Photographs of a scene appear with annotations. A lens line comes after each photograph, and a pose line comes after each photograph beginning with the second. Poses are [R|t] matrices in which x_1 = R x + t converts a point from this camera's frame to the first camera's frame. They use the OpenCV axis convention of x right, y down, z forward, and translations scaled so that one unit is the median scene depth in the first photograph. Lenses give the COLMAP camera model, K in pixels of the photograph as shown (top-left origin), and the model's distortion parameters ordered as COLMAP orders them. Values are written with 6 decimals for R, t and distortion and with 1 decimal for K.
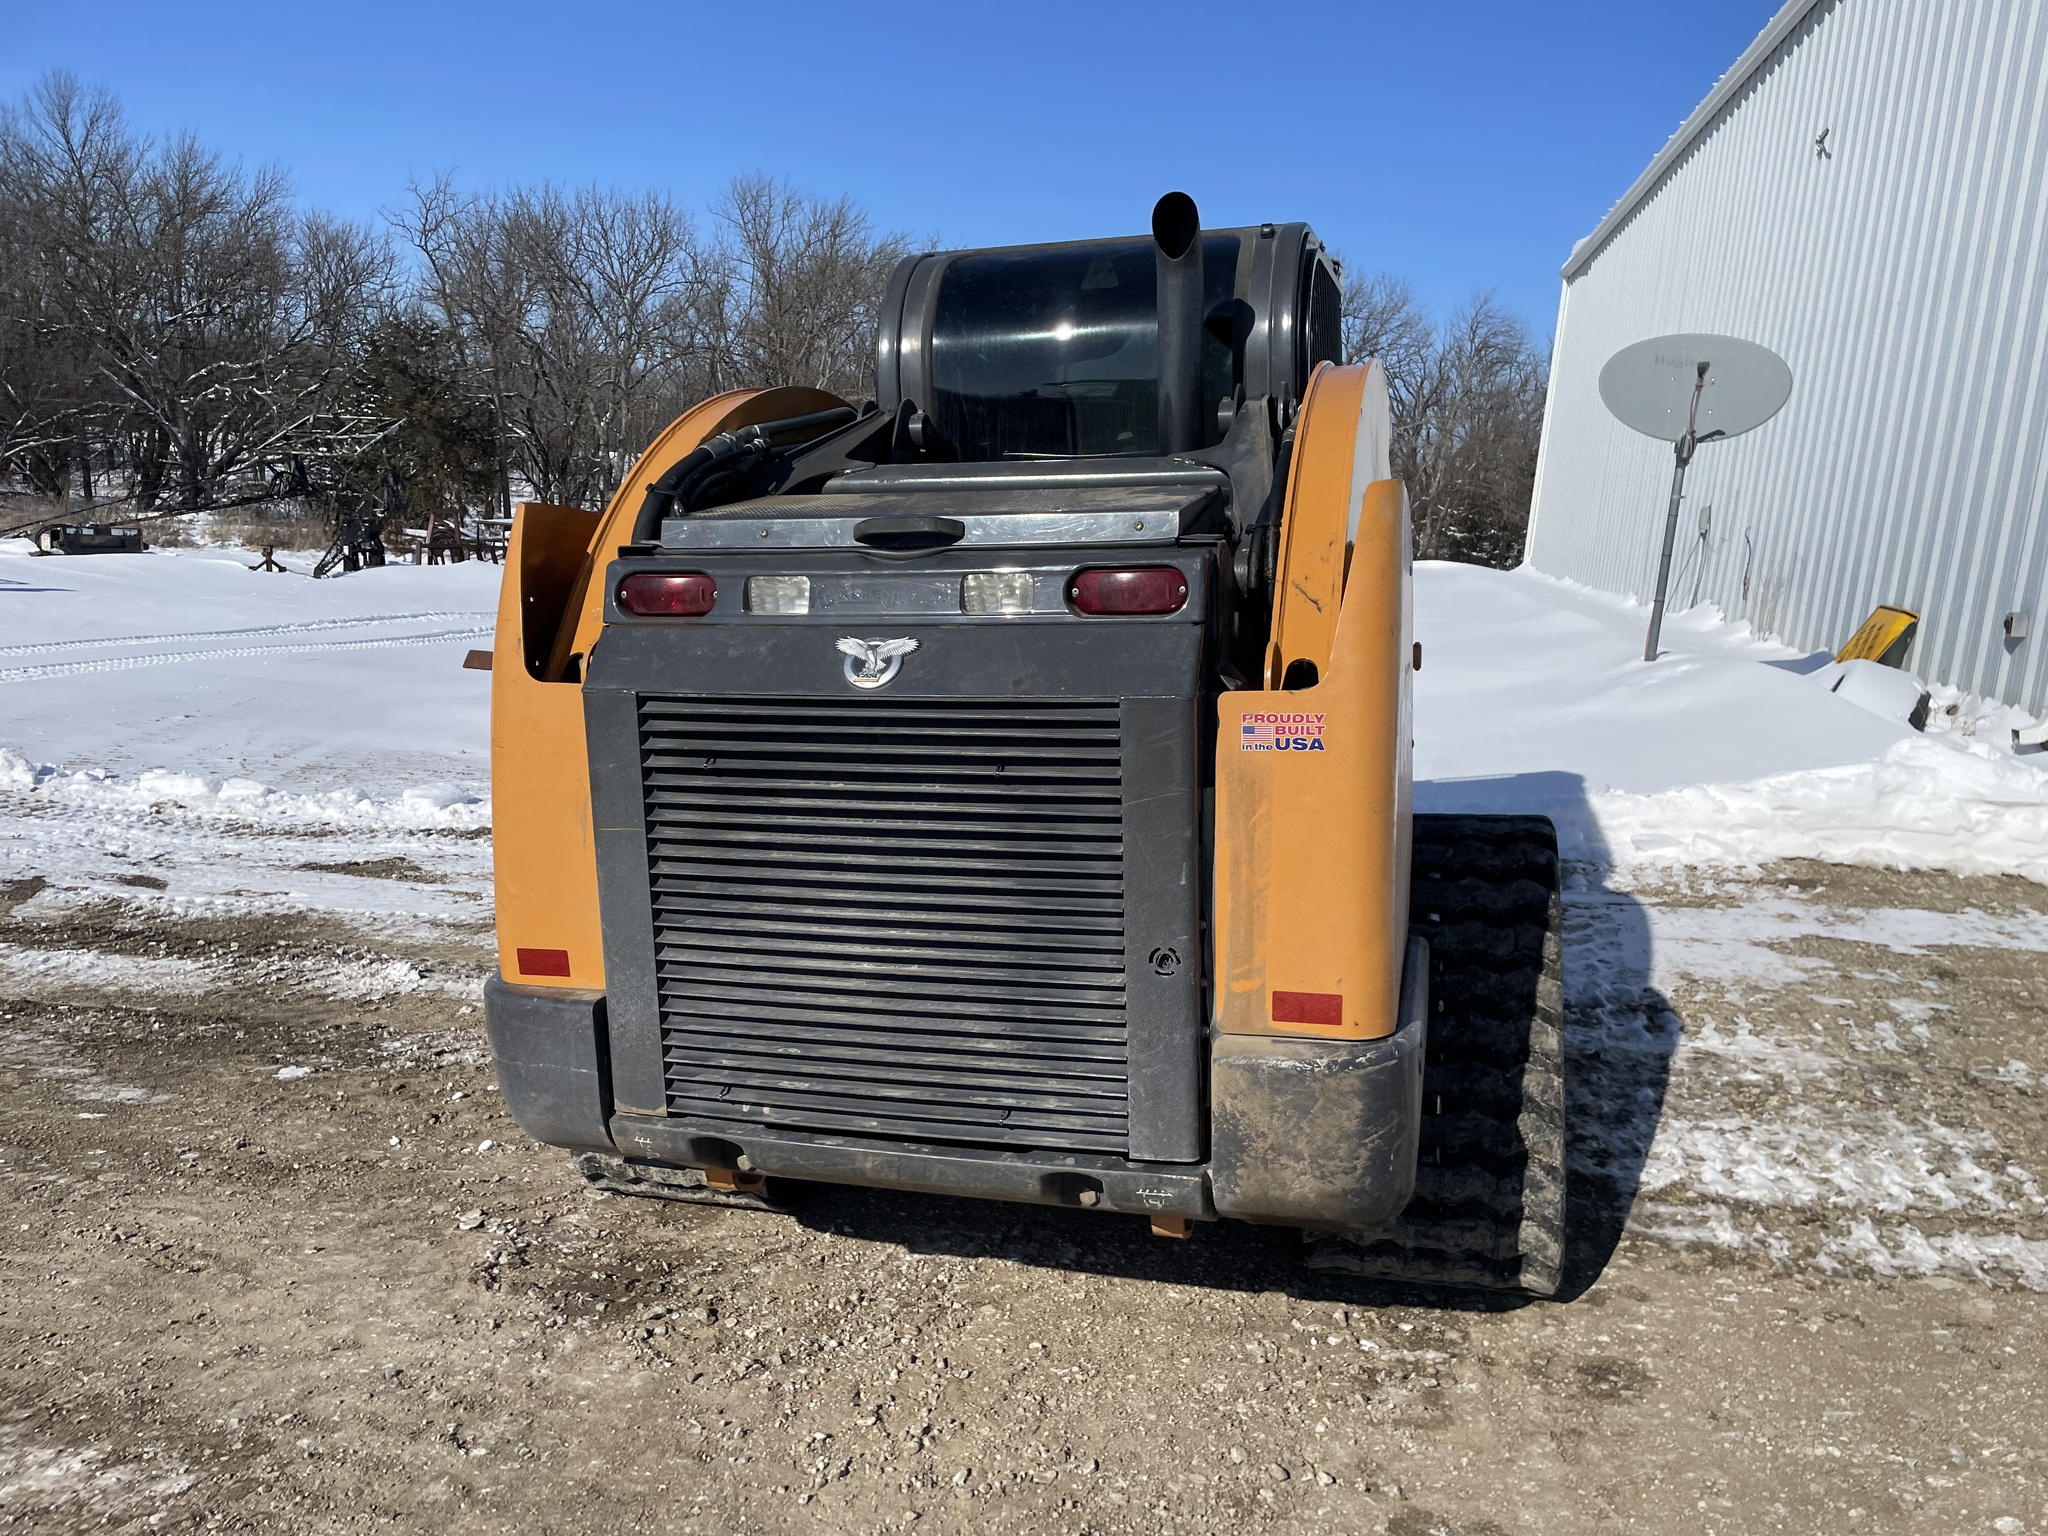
lens RADIAL K [[1528.9, 0, 1026.7], [0, 1528.9, 775.5], [0, 0, 1]] dist [0.075839, -0.097094]
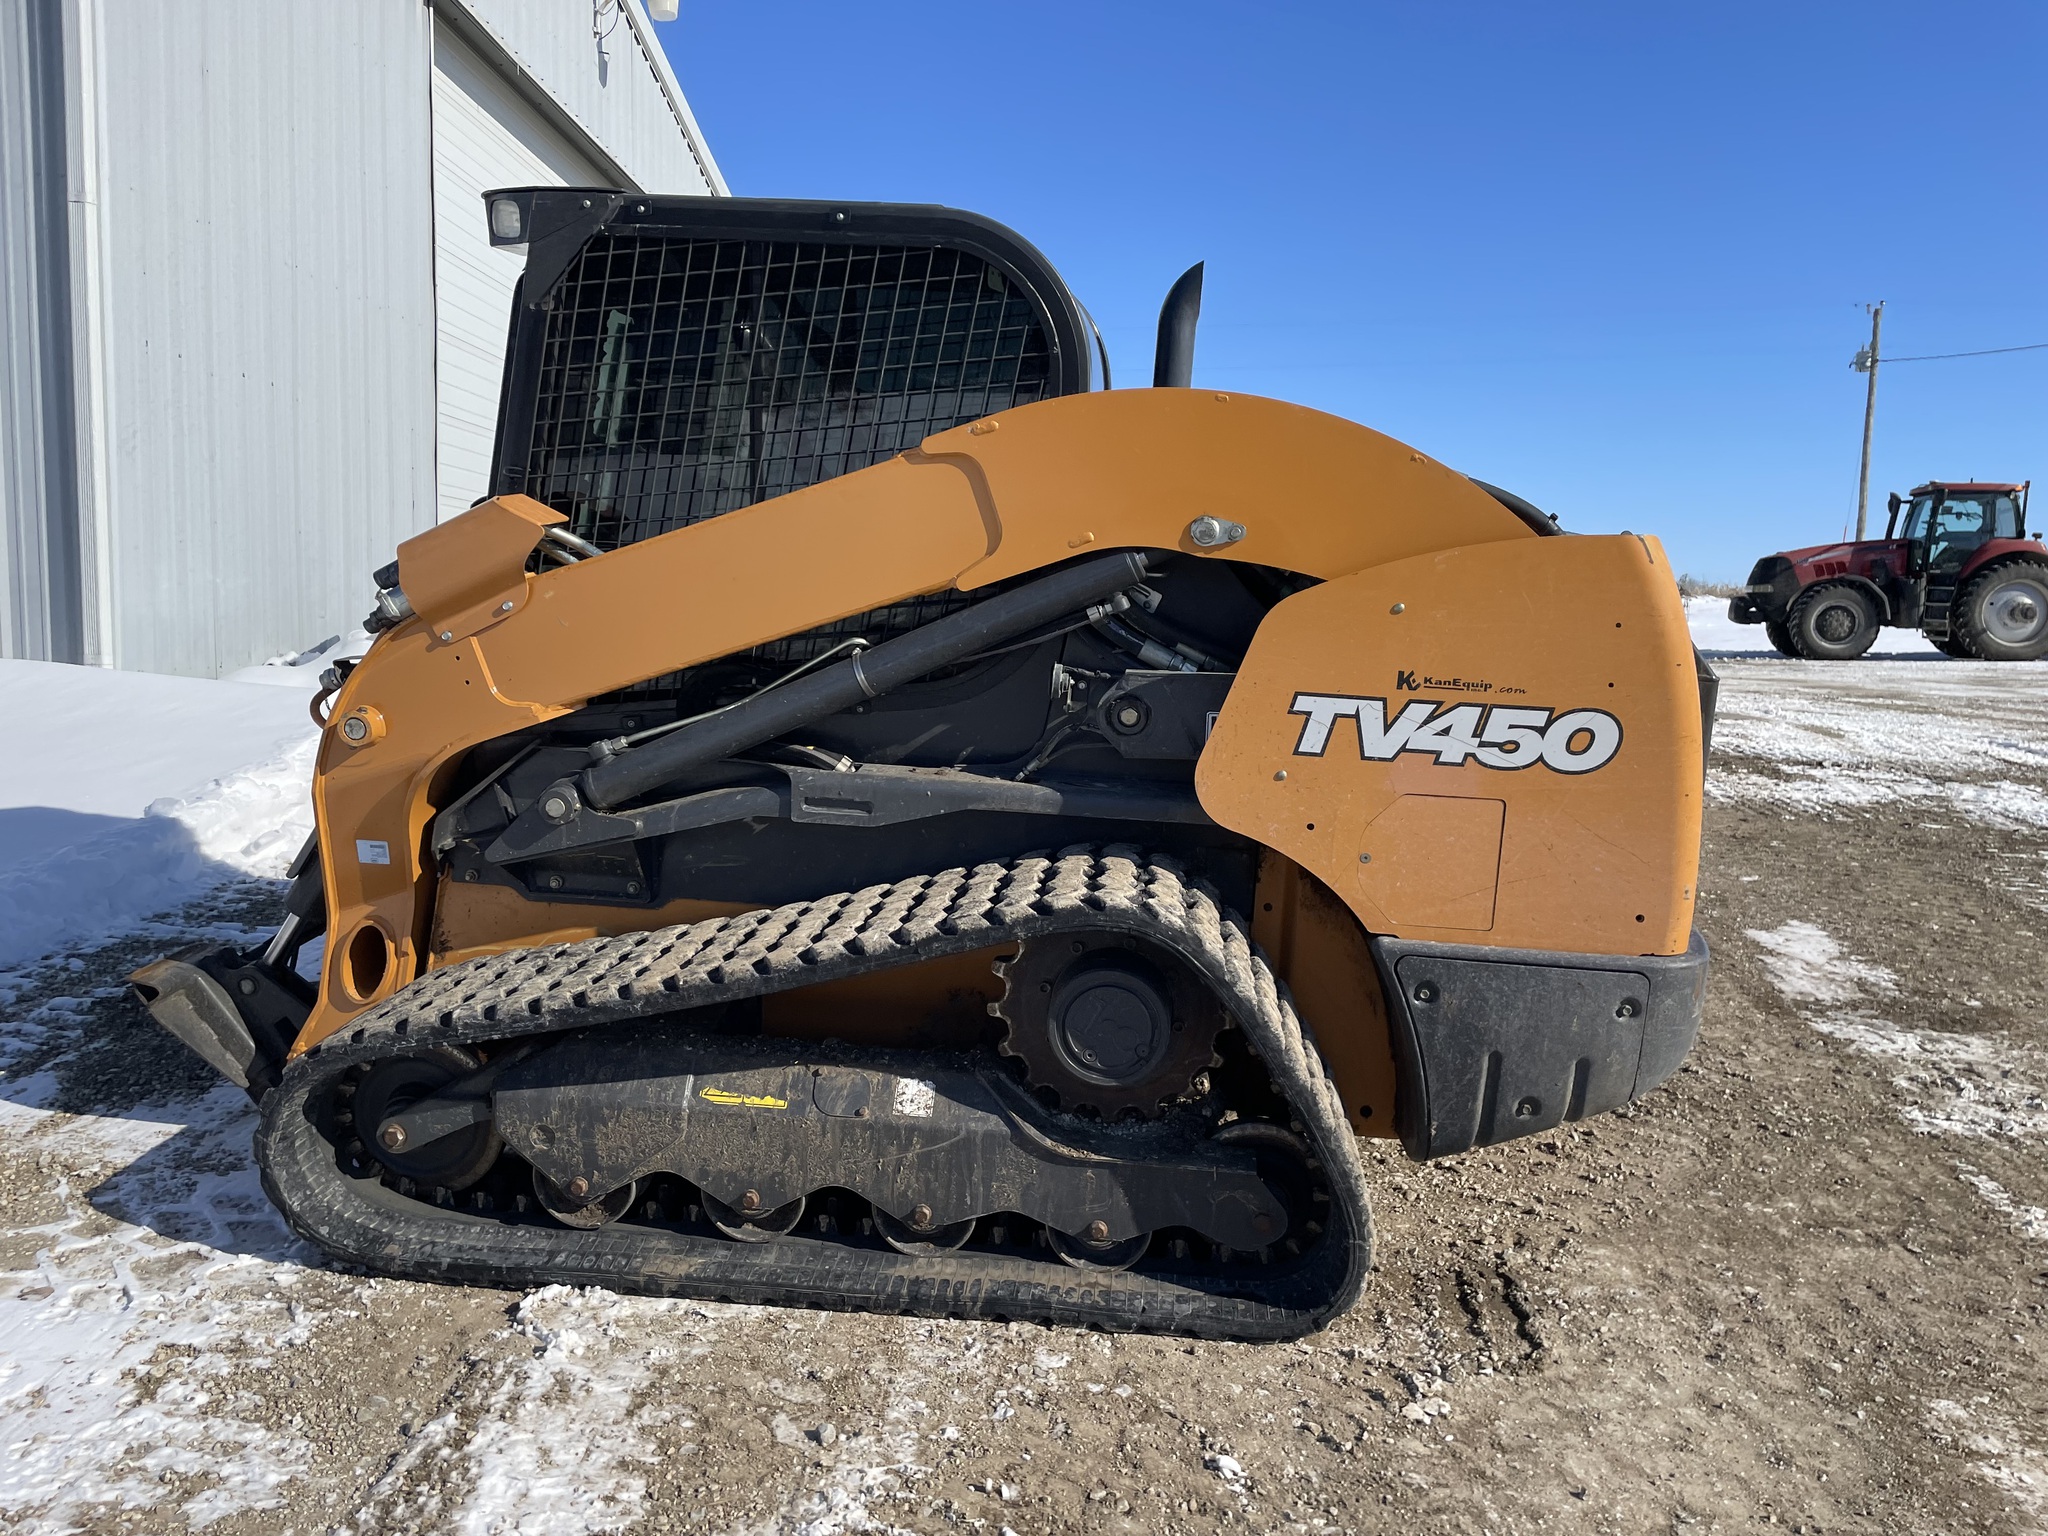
lens RADIAL K [[1571.3, 0, 1024.0], [0, 1571.3, 768.0], [0, 0, 1]] dist [0.048537, -0.063597]
pose [[-0.173876, -0.181335, 0.967928, -1.222386], [0.137253, 0.968844, 0.206162, -0.278476], [-0.975156, 0.168697, -0.143570, 1.450270]]
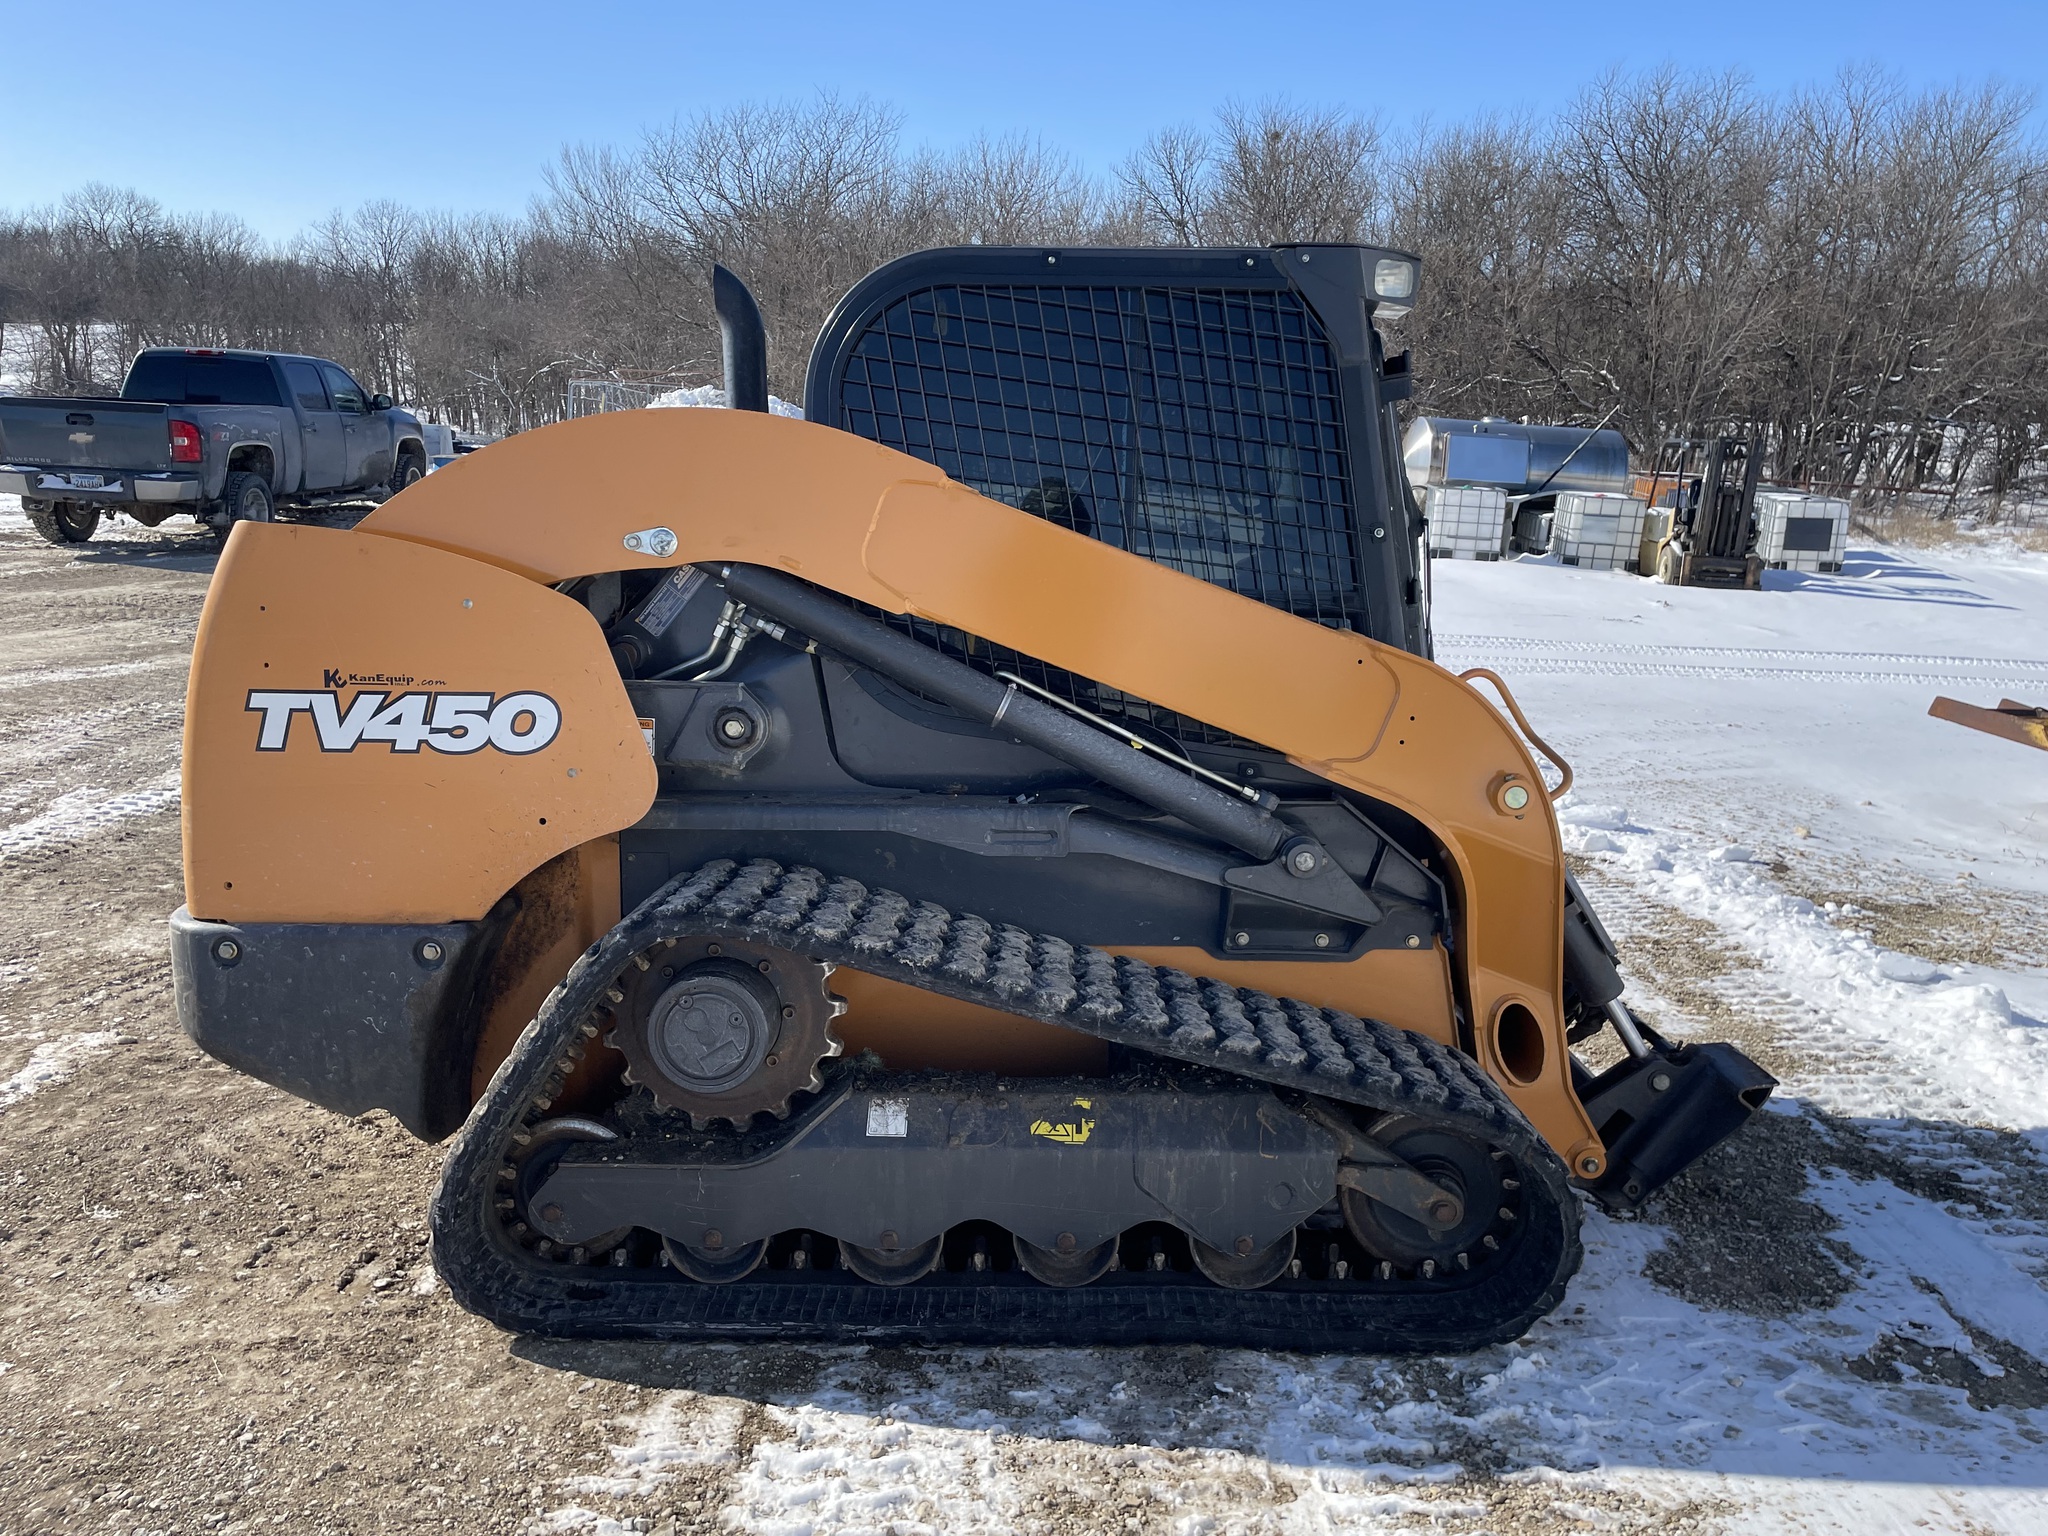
lens RADIAL K [[1522.2, 0, 1024.0], [0, 1522.2, 768.0], [0, 0, 1]] dist [0.080488, -0.099785]
pose [[0.260098, 0.175120, -0.949569, 1.327331], [-0.187042, 0.973927, 0.128379, -0.216746], [0.947293, 0.144218, 0.286072, 0.986636]]
